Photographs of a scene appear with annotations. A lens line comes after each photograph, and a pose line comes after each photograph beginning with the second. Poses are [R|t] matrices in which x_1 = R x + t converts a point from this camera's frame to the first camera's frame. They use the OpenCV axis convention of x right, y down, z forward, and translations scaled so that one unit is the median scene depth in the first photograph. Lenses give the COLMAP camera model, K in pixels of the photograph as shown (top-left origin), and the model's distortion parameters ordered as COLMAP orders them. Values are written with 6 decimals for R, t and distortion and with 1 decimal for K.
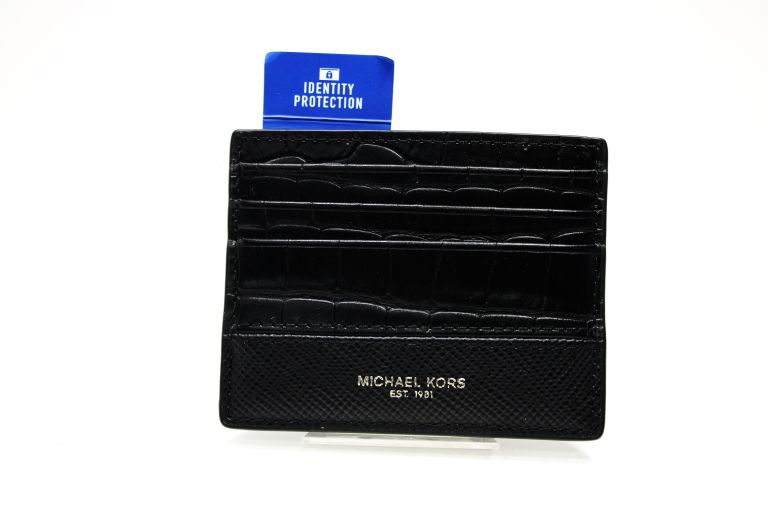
lens RADIAL K [[1201.4, 0, 384.0], [0, 1201.4, 256.0], [0, 0, 1]] dist [-0.020388, -0.012645]
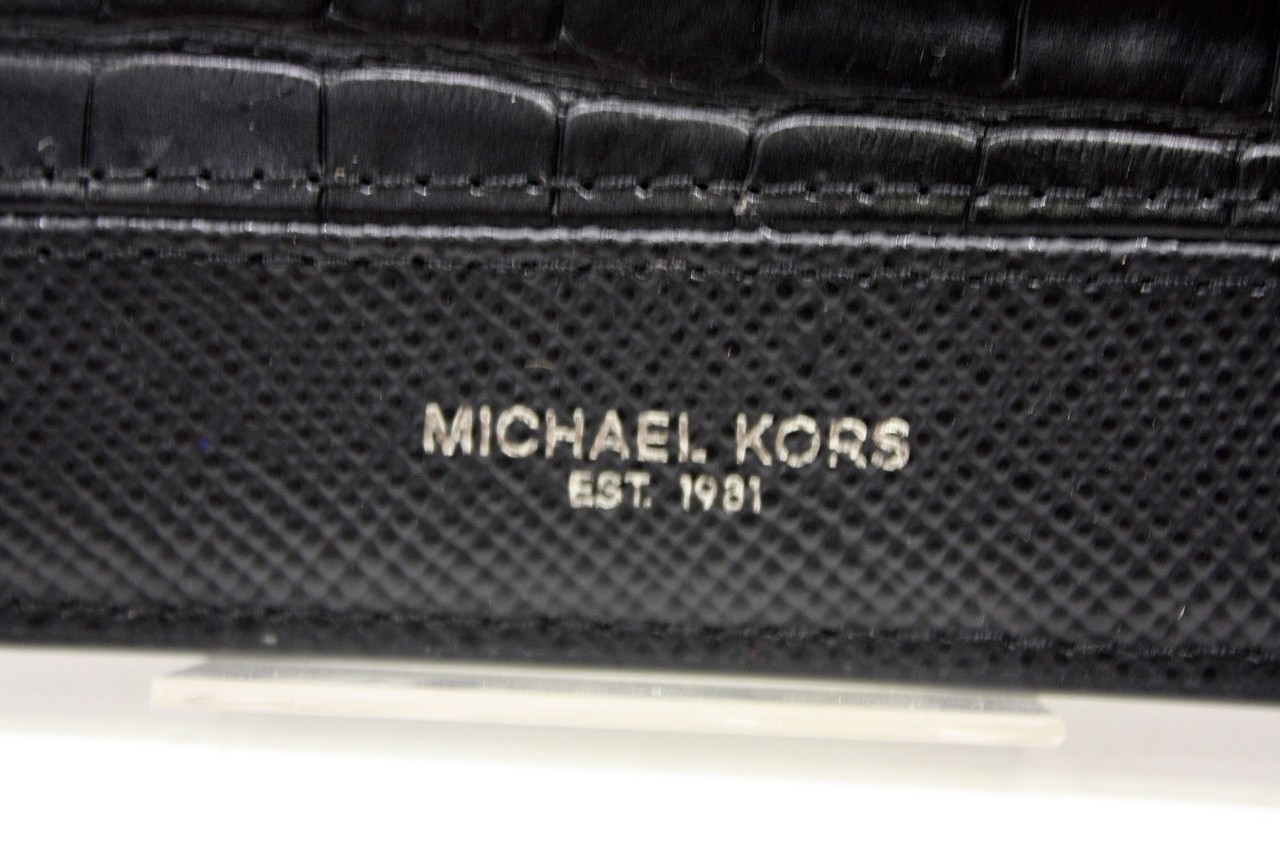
lens RADIAL K [[3202.1, 0, 640.0], [0, 3202.1, 426.5], [0, 0, 1]] dist [0.061955, 0.448805]
pose [[0.999514, 0.011516, -0.028955, 0.035082], [-0.009757, 0.998141, 0.060166, 0.067317], [0.029594, -0.059854, 0.997768, 0.411201]]
